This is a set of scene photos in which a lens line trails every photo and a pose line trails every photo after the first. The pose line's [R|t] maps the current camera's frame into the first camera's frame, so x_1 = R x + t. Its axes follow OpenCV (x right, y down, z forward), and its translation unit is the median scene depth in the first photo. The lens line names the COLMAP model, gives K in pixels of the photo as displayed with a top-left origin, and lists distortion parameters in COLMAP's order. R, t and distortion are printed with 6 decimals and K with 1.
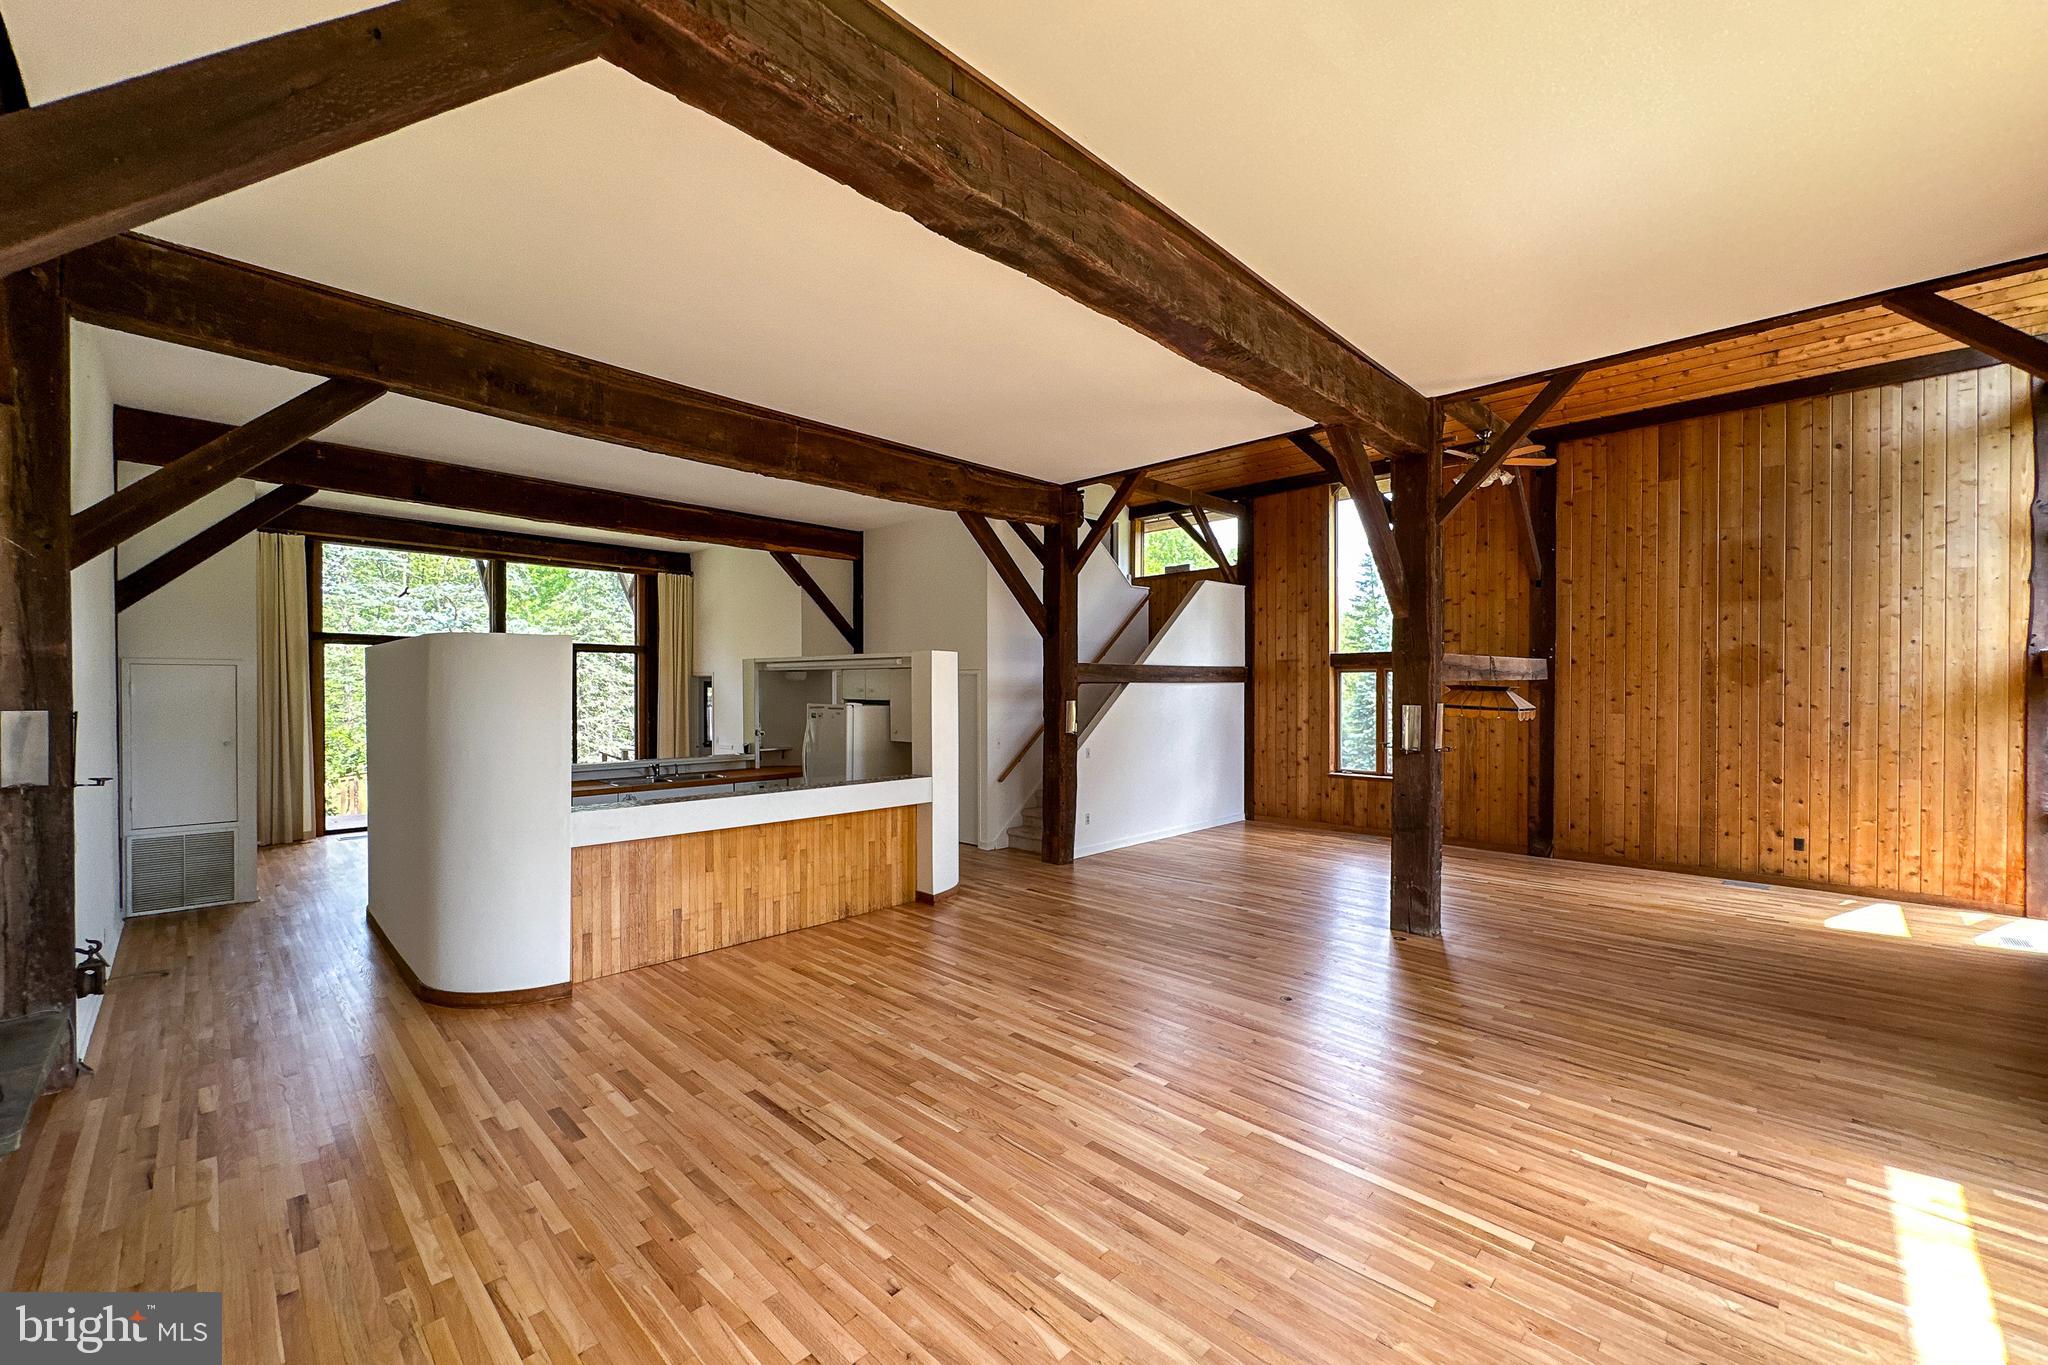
lens RADIAL K [[818.8, 0, 1023.3], [0, 818.8, 695.6], [0, 0, 1]] dist [-0.003510, 0.001007]
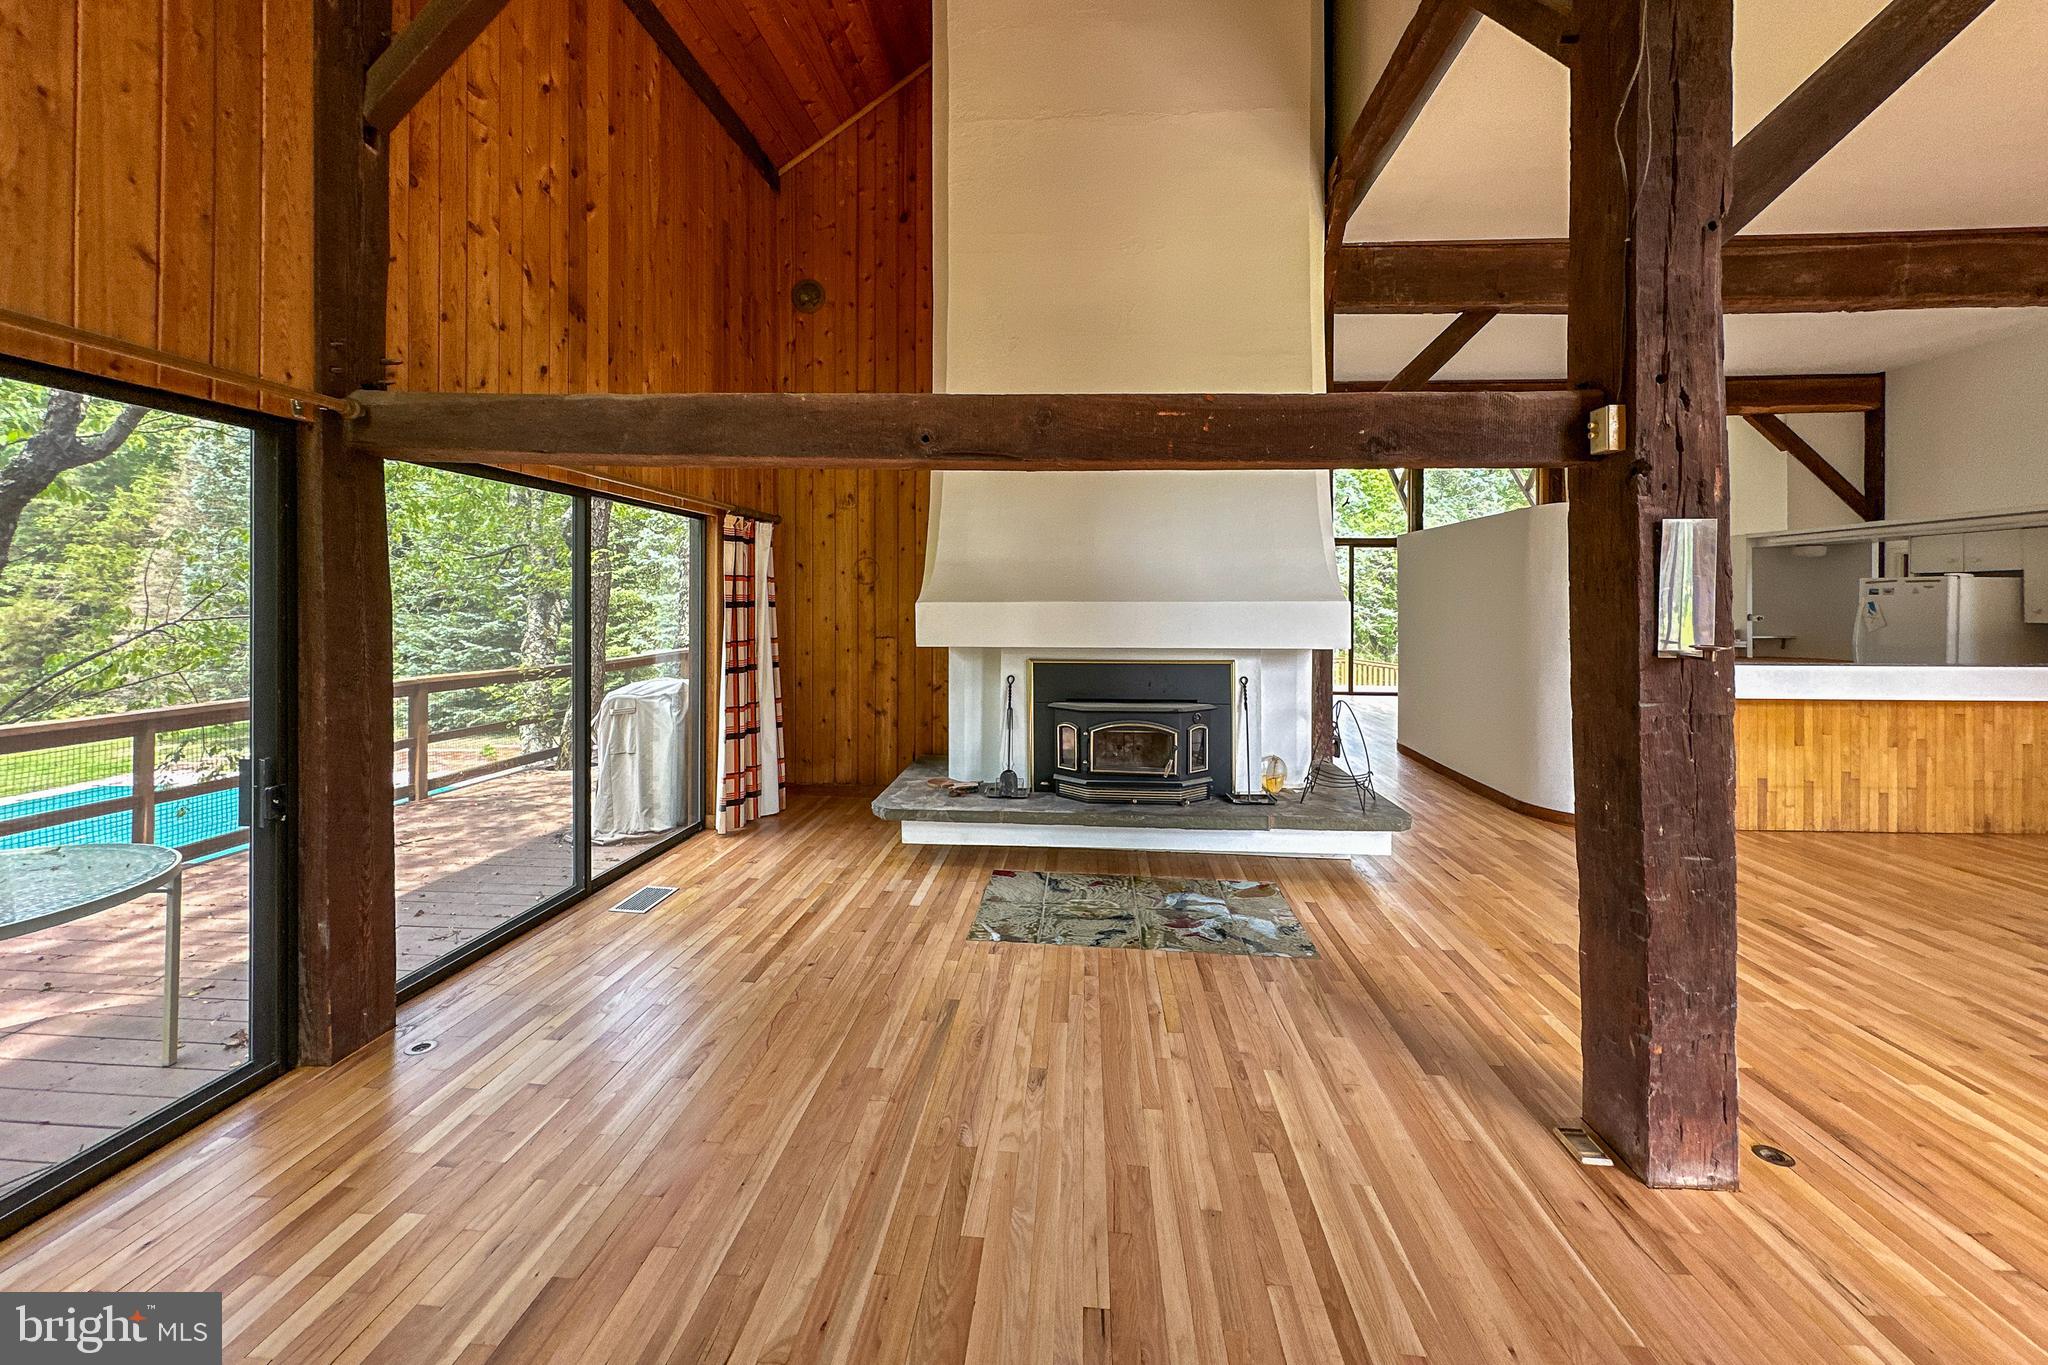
lens RADIAL K [[818.8, 0, 1022.3], [0, 818.8, 605.0], [0, 0, 1]] dist [-0.003510, 0.001007]
pose [[0.639176, 0.001983, -0.769058, -0.223706], [-0.007005, 0.999970, -0.003243, 0.061217], [0.769028, 0.007460, 0.639171, -0.267916]]
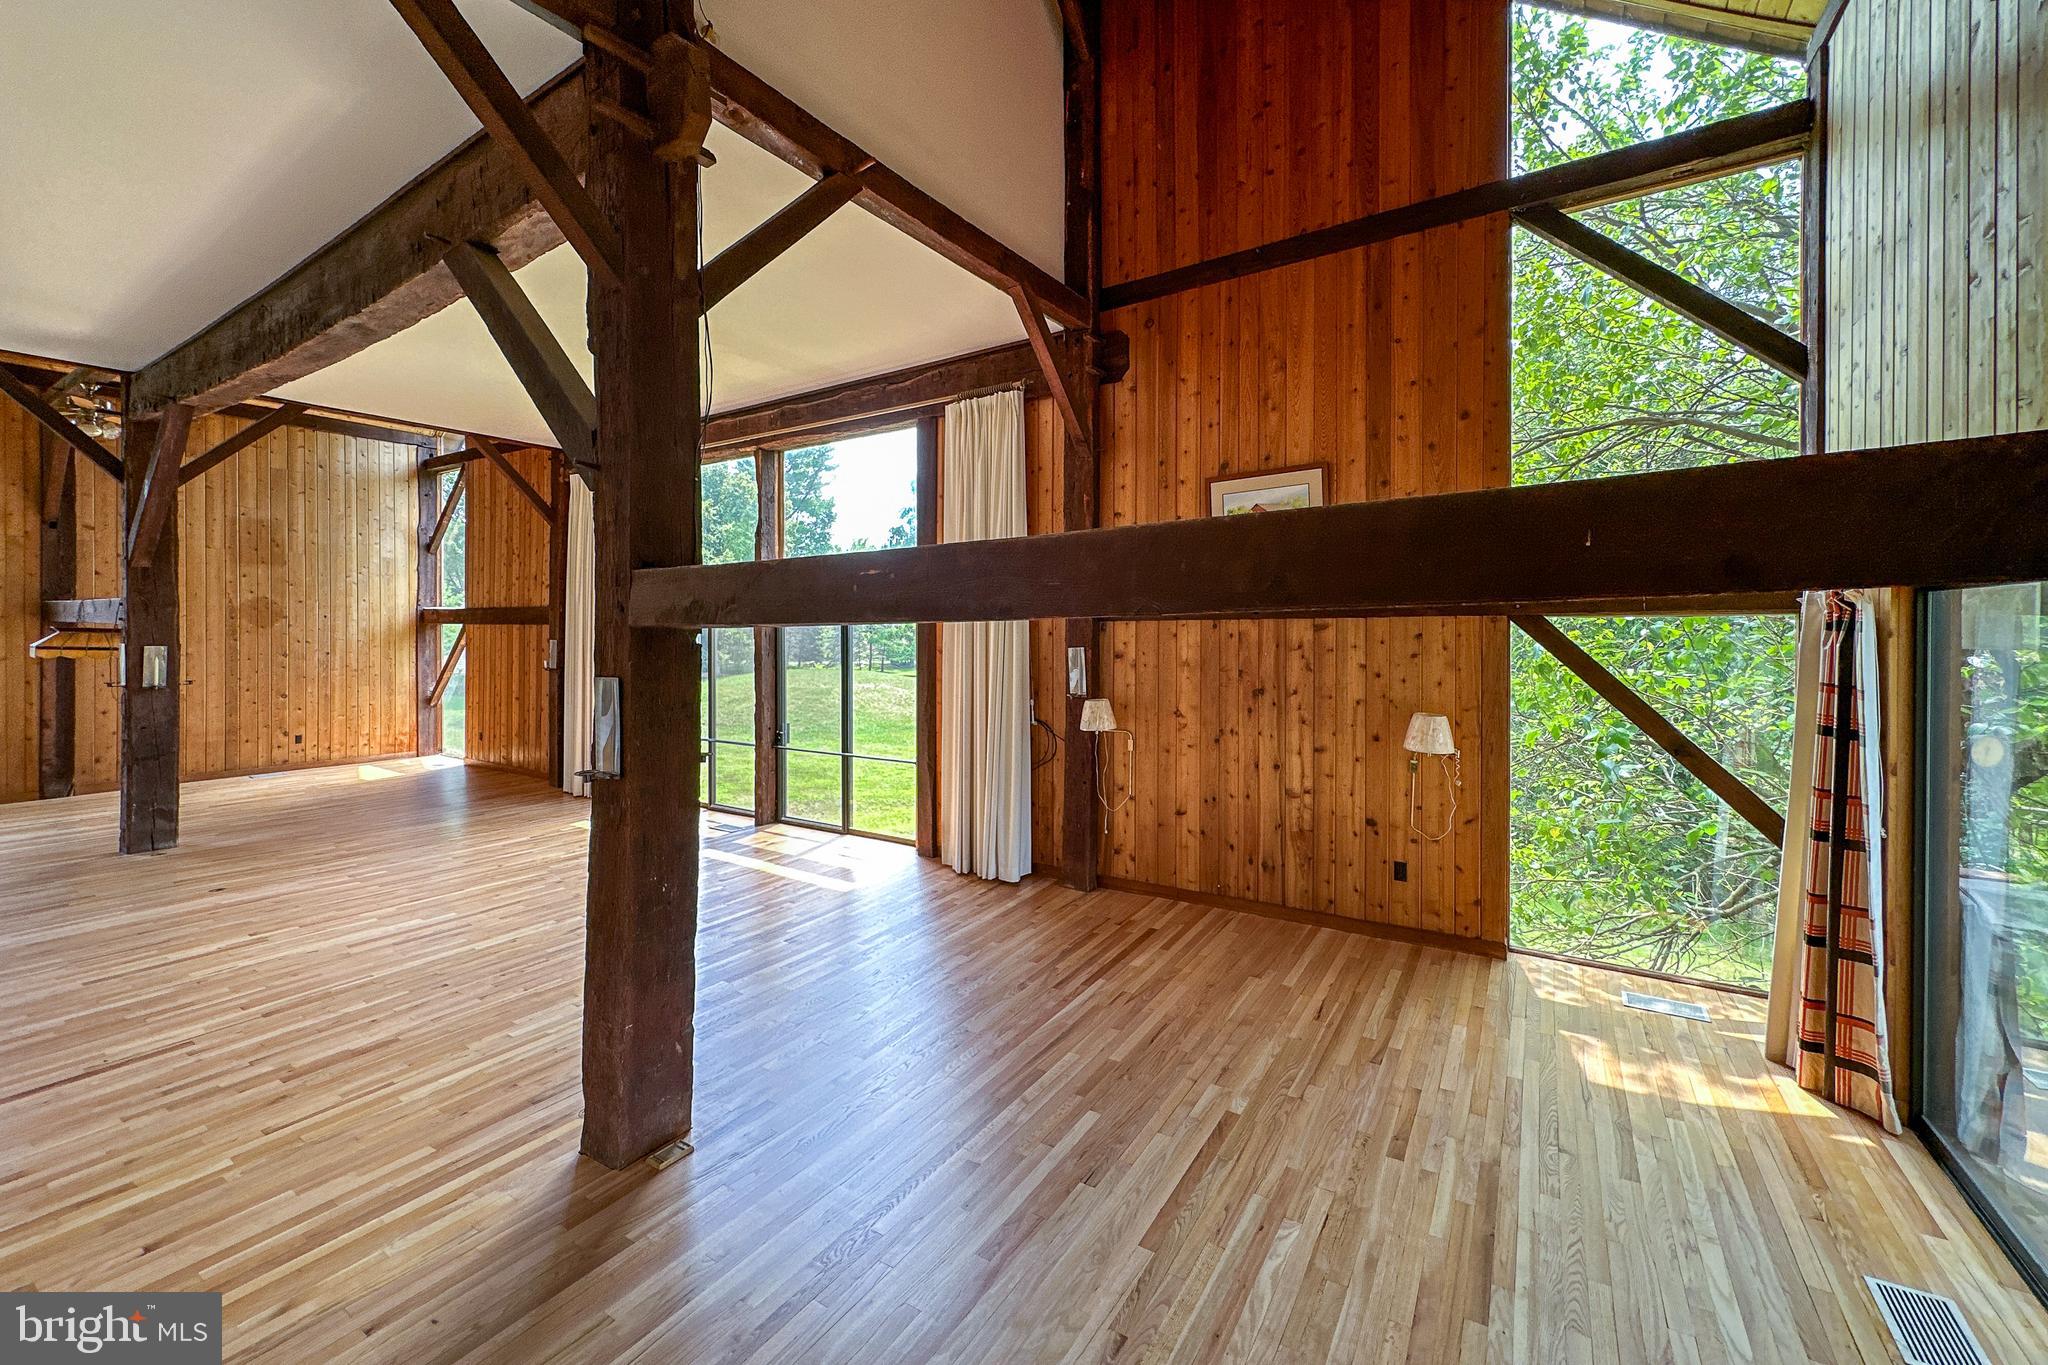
lens RADIAL K [[818.8, 0, 1023.0], [0, 818.8, 630.8], [0, 0, 1]] dist [-0.003510, 0.001007]
pose [[-0.200036, -0.005404, 0.979774, -0.869775], [0.007891, 0.999943, 0.007126, -0.008225], [-0.979757, 0.009157, -0.199983, 0.060571]]
